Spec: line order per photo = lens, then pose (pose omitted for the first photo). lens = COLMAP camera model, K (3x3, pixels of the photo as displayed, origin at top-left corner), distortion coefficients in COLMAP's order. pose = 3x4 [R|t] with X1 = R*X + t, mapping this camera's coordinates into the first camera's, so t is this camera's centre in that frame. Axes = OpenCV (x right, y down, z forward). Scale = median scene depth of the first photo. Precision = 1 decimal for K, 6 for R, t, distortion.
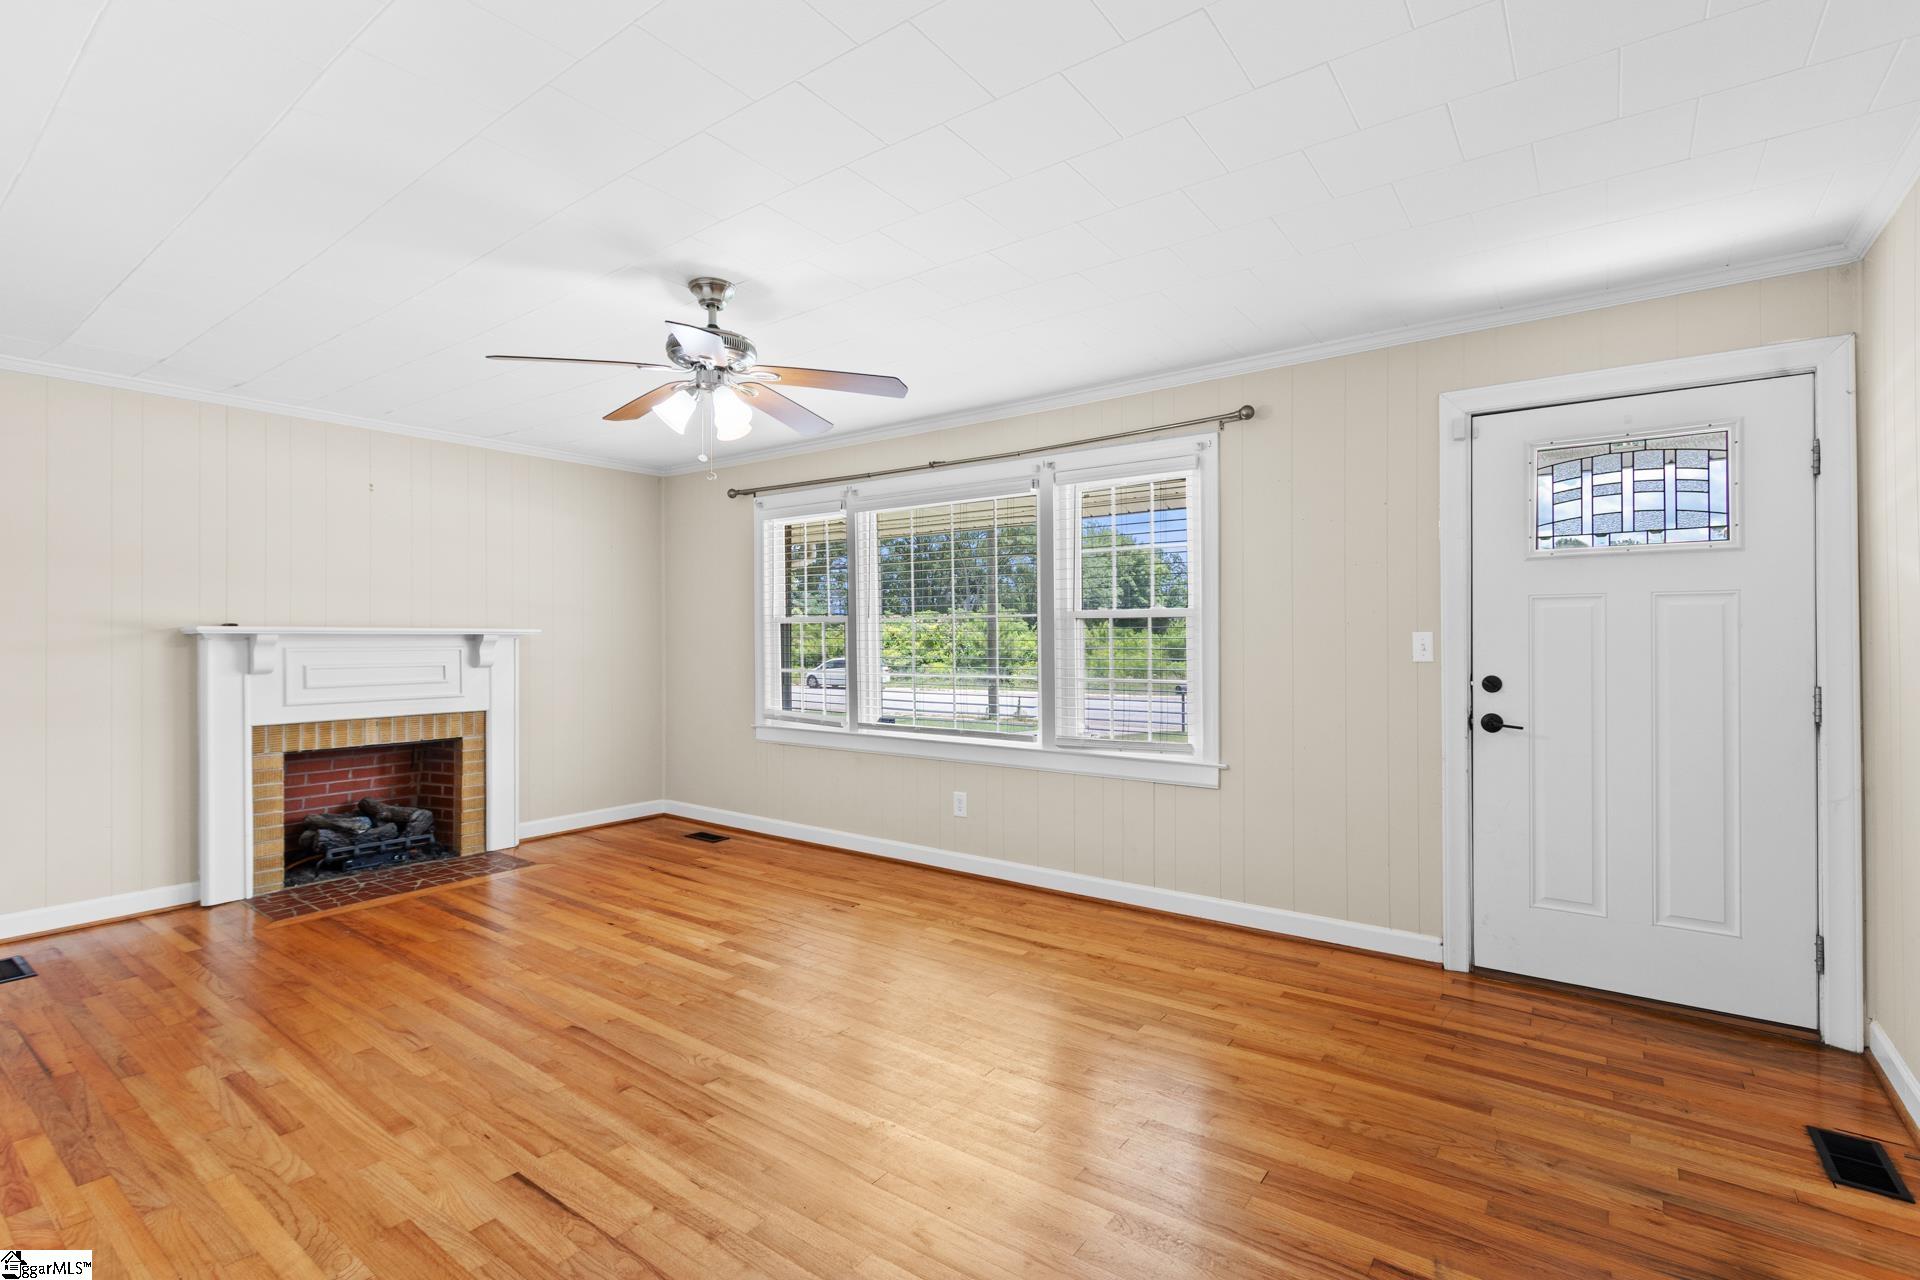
lens RADIAL K [[894.8, 0, 944.0], [0, 894.8, 628.2], [0, 0, 1]] dist [0.004164, -0.001487]
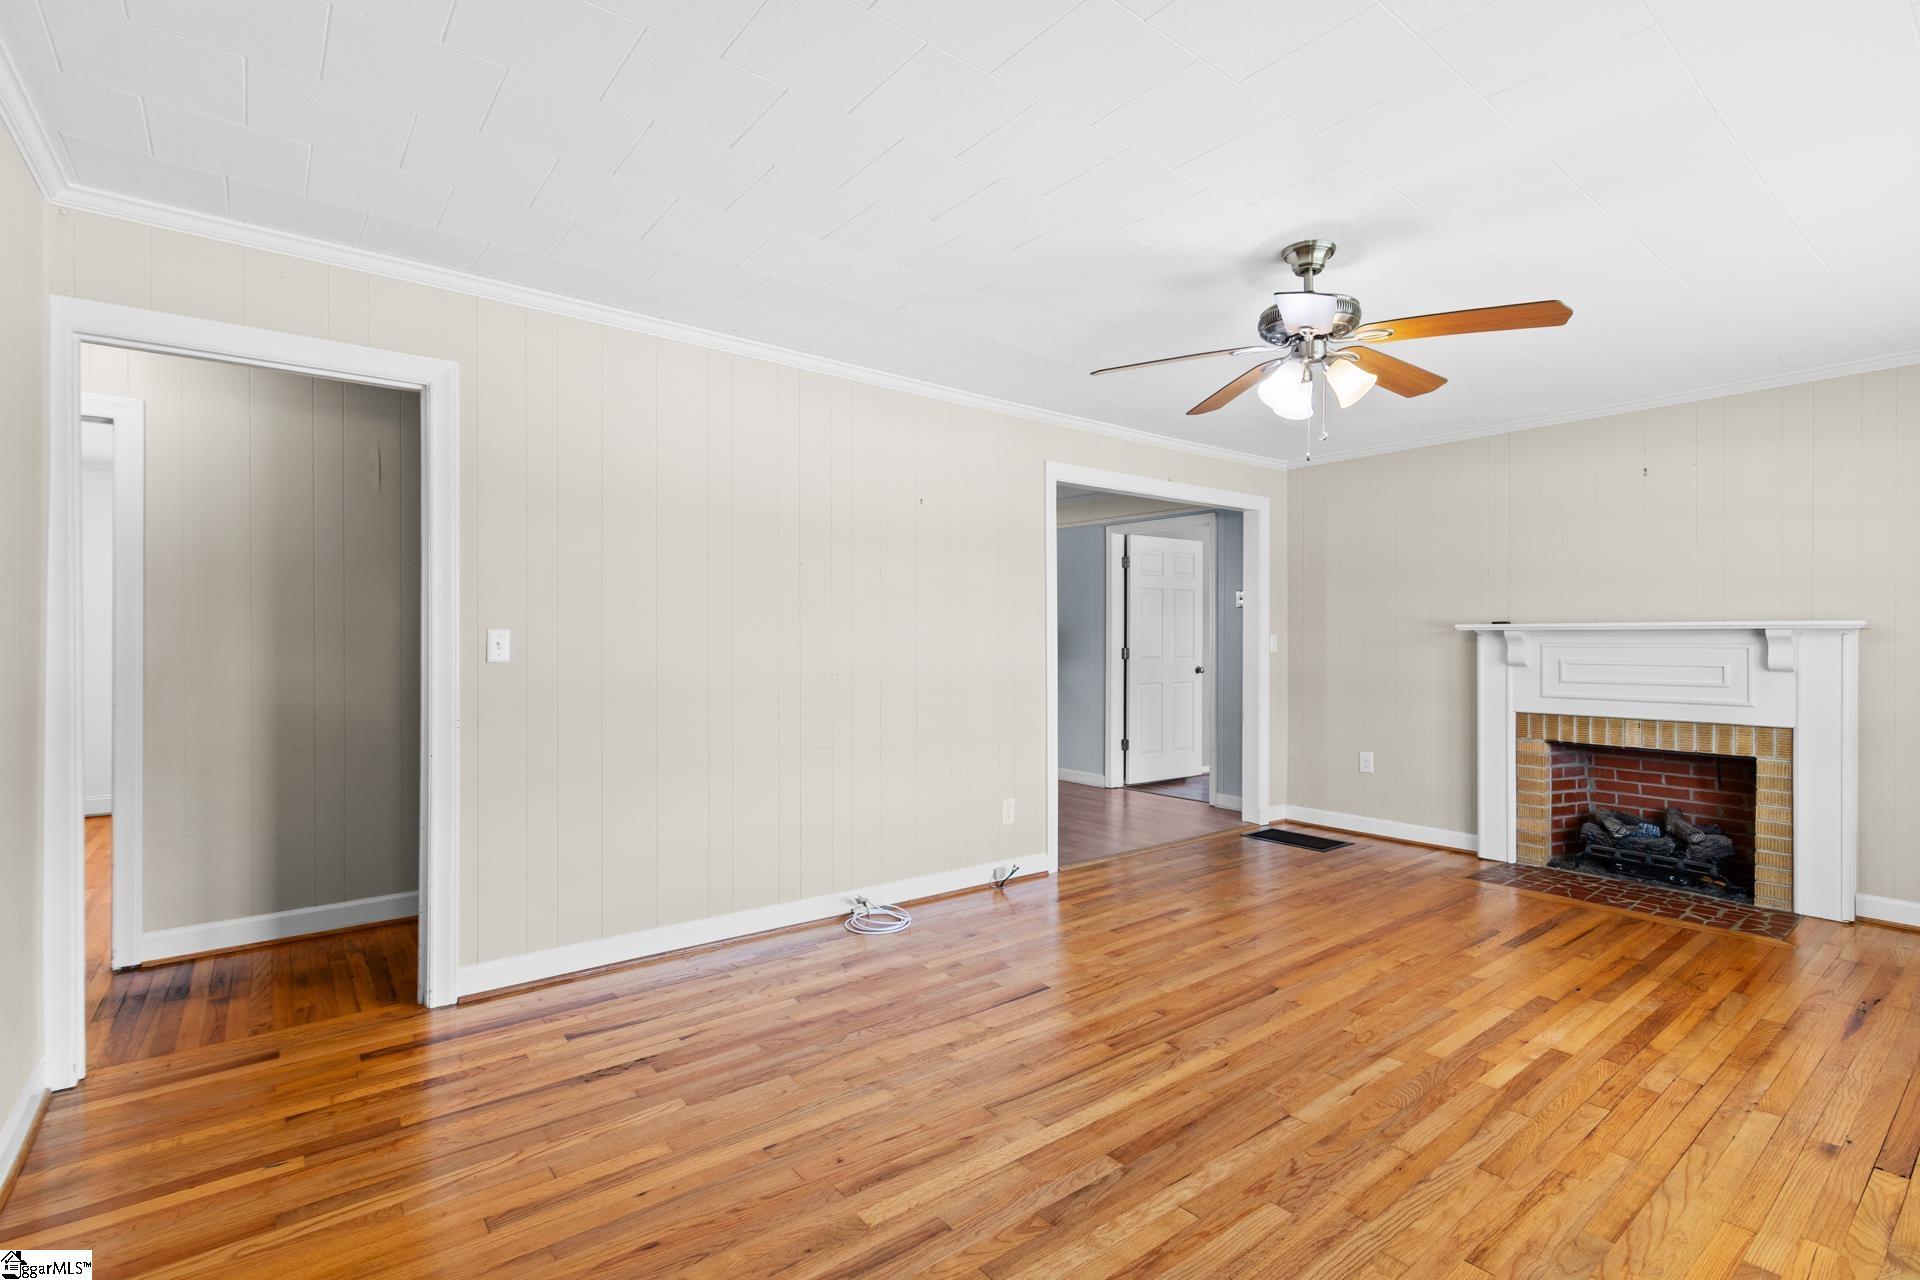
lens RADIAL K [[894.8, 0, 947.4], [0, 894.8, 641.2], [0, 0, 1]] dist [0.004164, -0.001487]
pose [[-0.263341, 0.007525, -0.964674, 0.570994], [0.011765, 0.999920, 0.004589, 0.007629], [0.964631, -0.010141, -0.263408, 0.692287]]
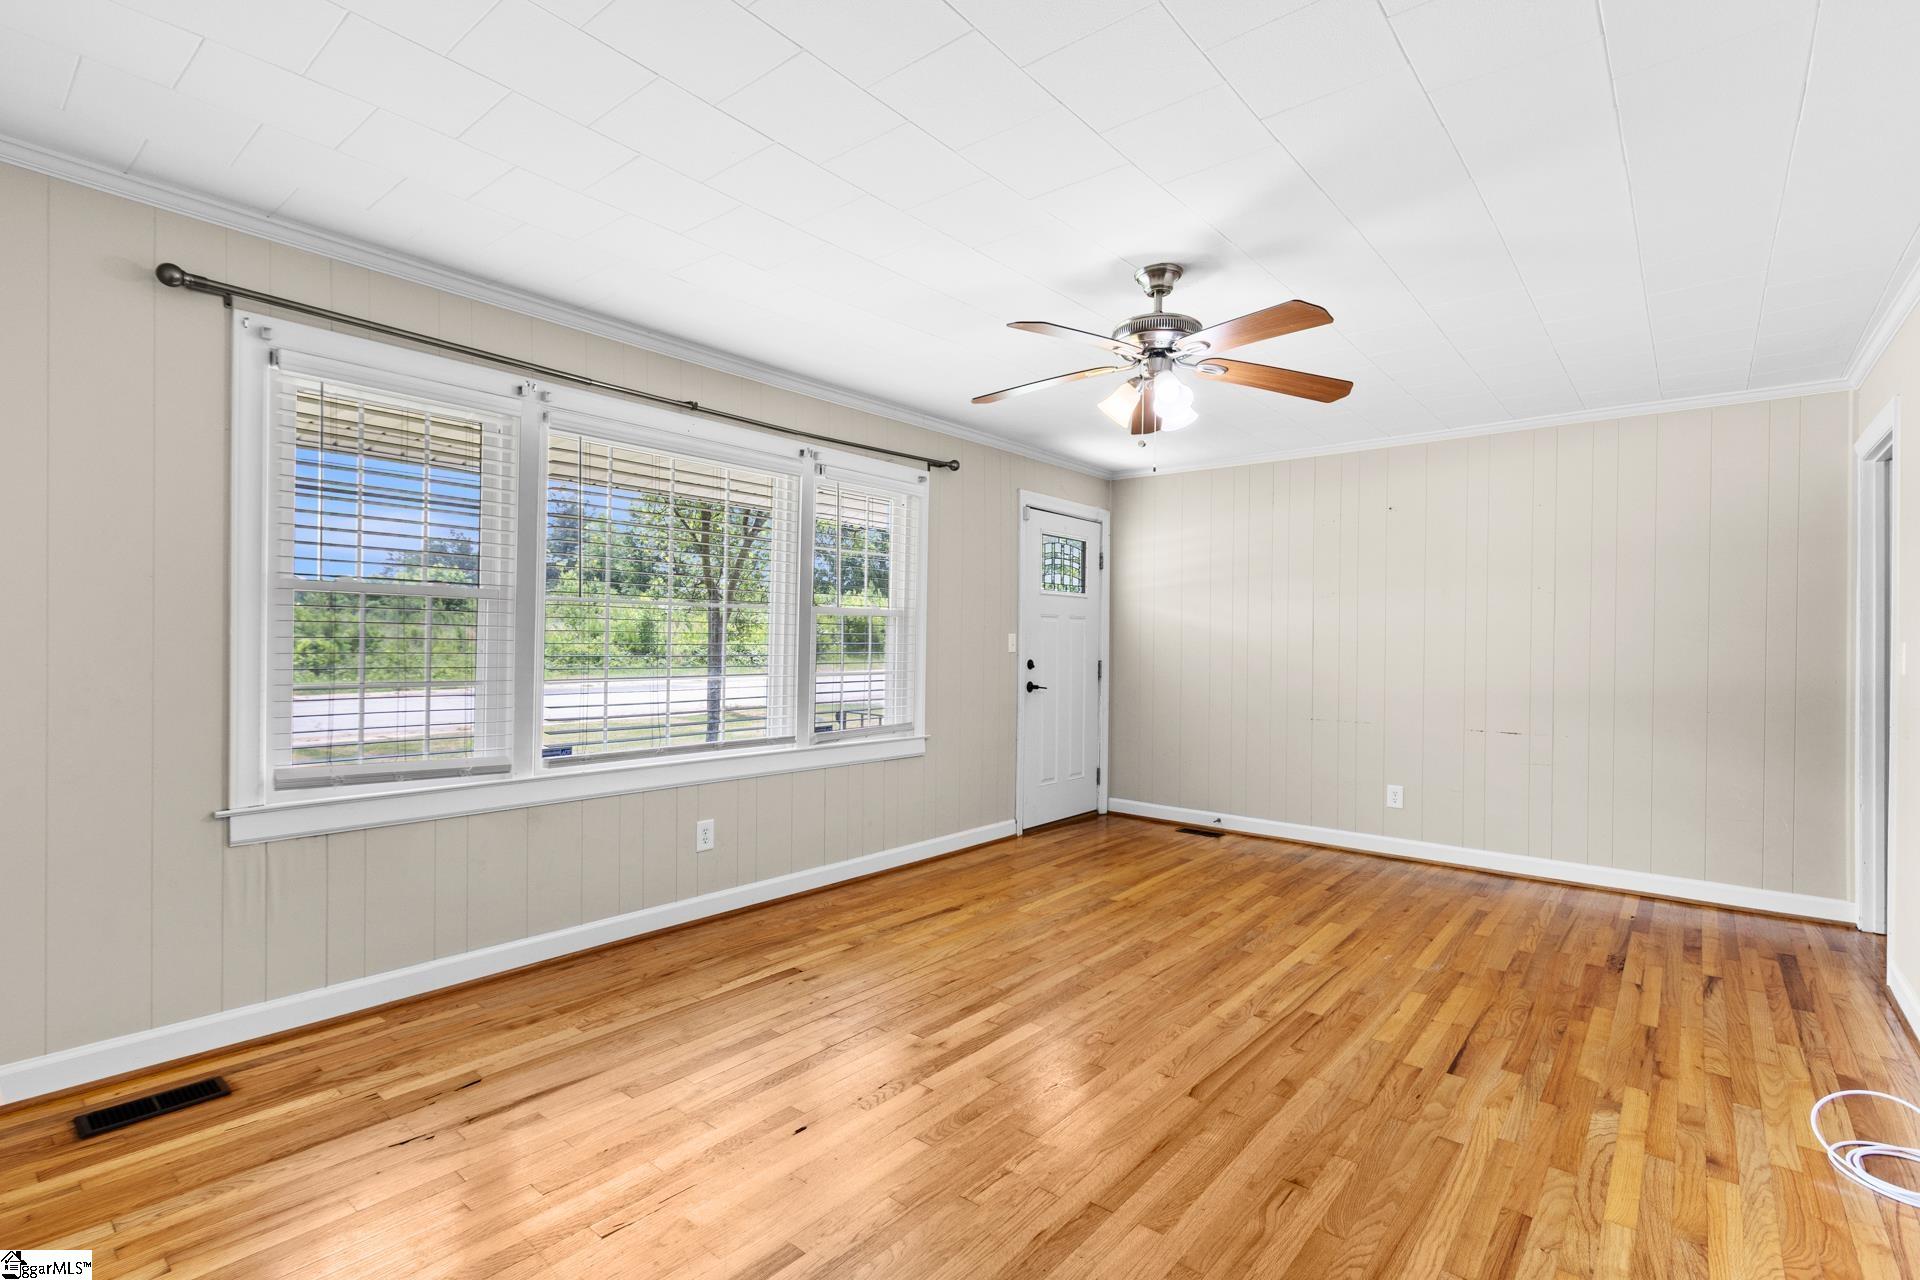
lens RADIAL K [[894.8, 0, 962.3], [0, 894.8, 642.2], [0, 0, 1]] dist [0.004164, -0.001487]
pose [[0.040995, -0.000080, 0.999159, -0.970342], [-0.025615, 0.999671, 0.001131, 0.018034], [-0.998831, -0.025640, 0.040980, 0.912672]]
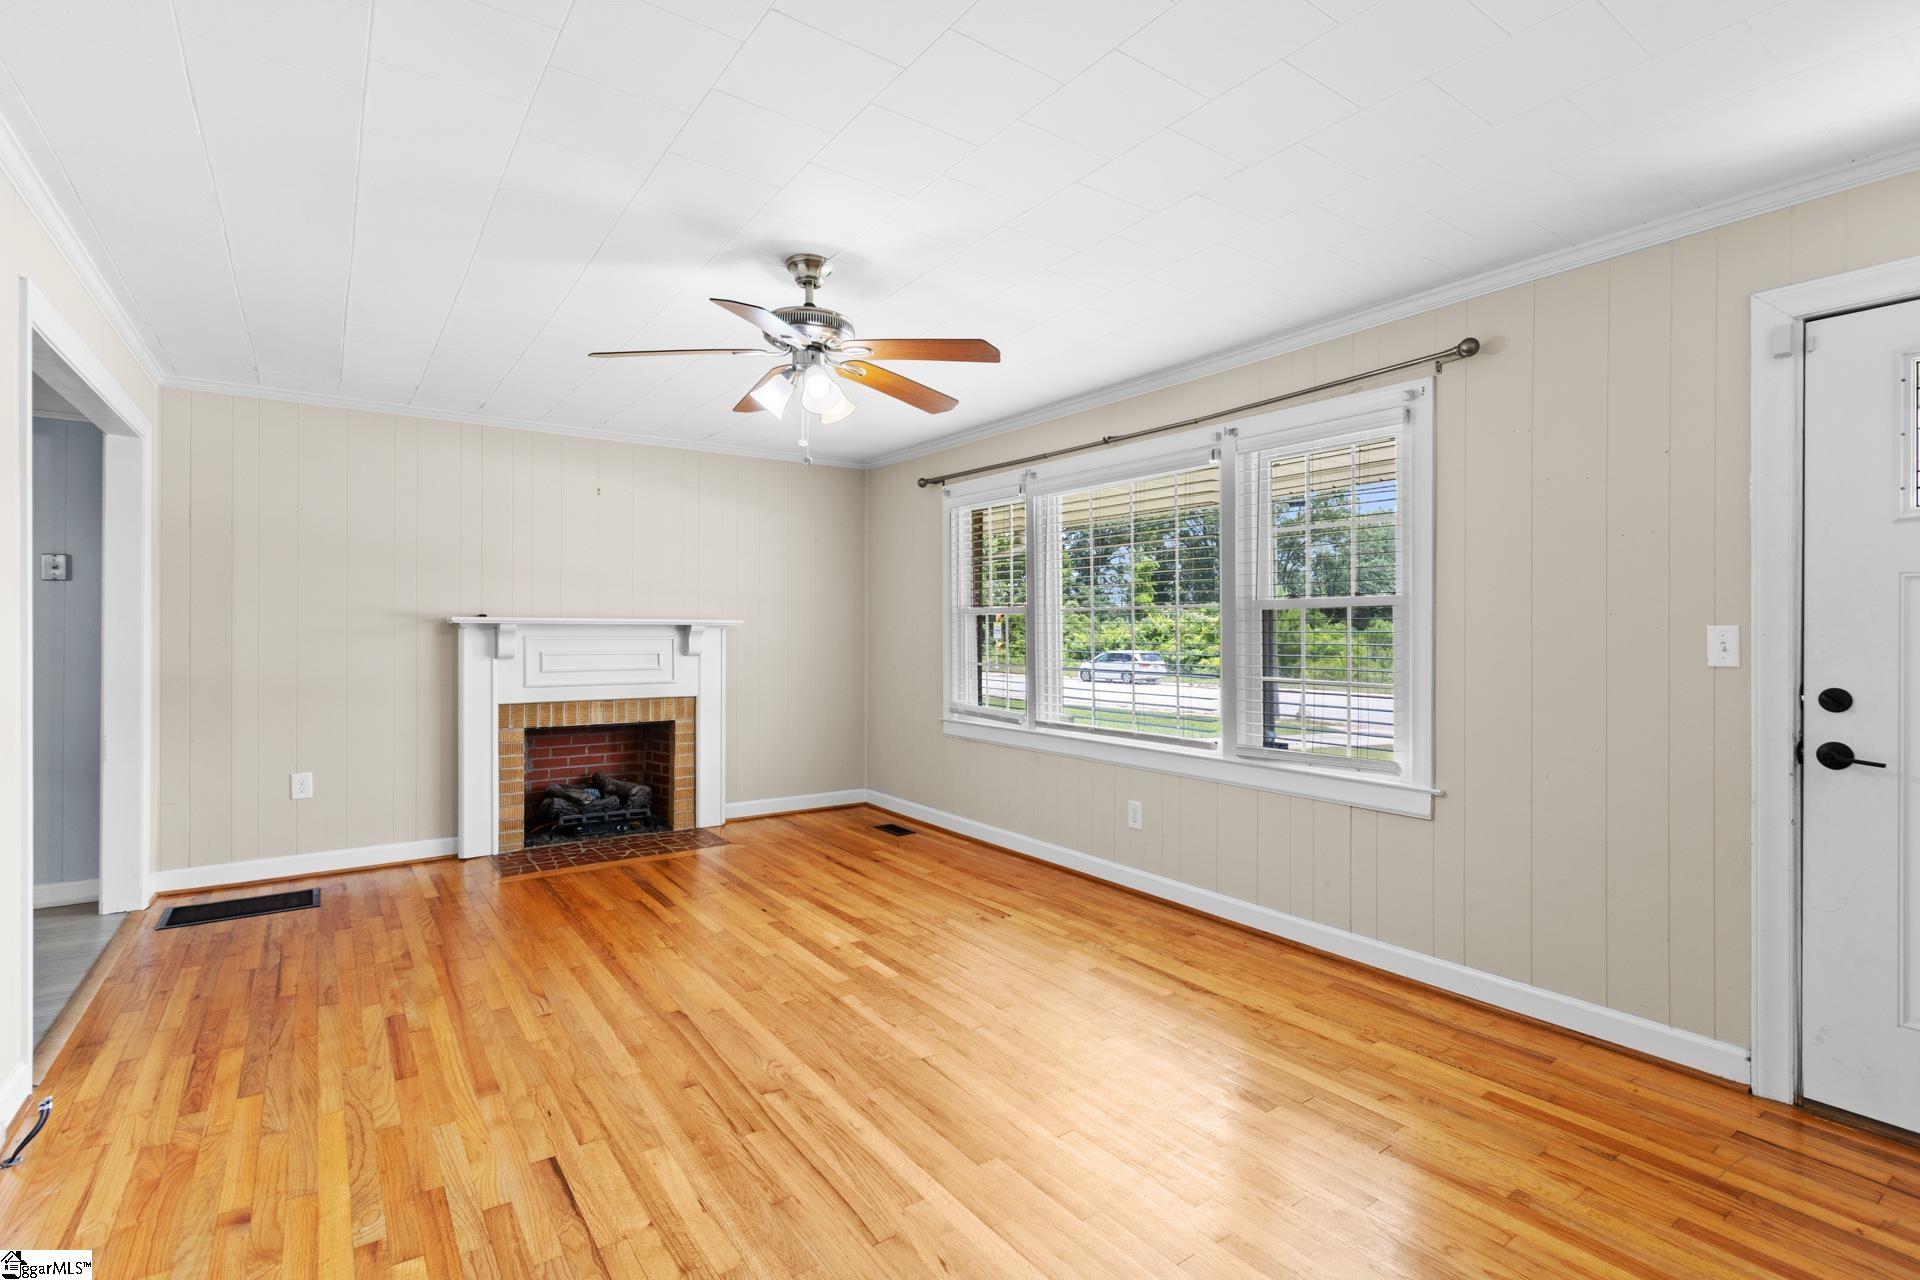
lens RADIAL K [[894.8, 0, 944.9], [0, 894.8, 626.3], [0, 0, 1]] dist [0.004164, -0.001487]
pose [[0.950981, 0.003843, -0.309227, 0.141331], [-0.002174, 0.999981, 0.005741, 0.001702], [0.309243, -0.004787, 0.950971, 0.100503]]
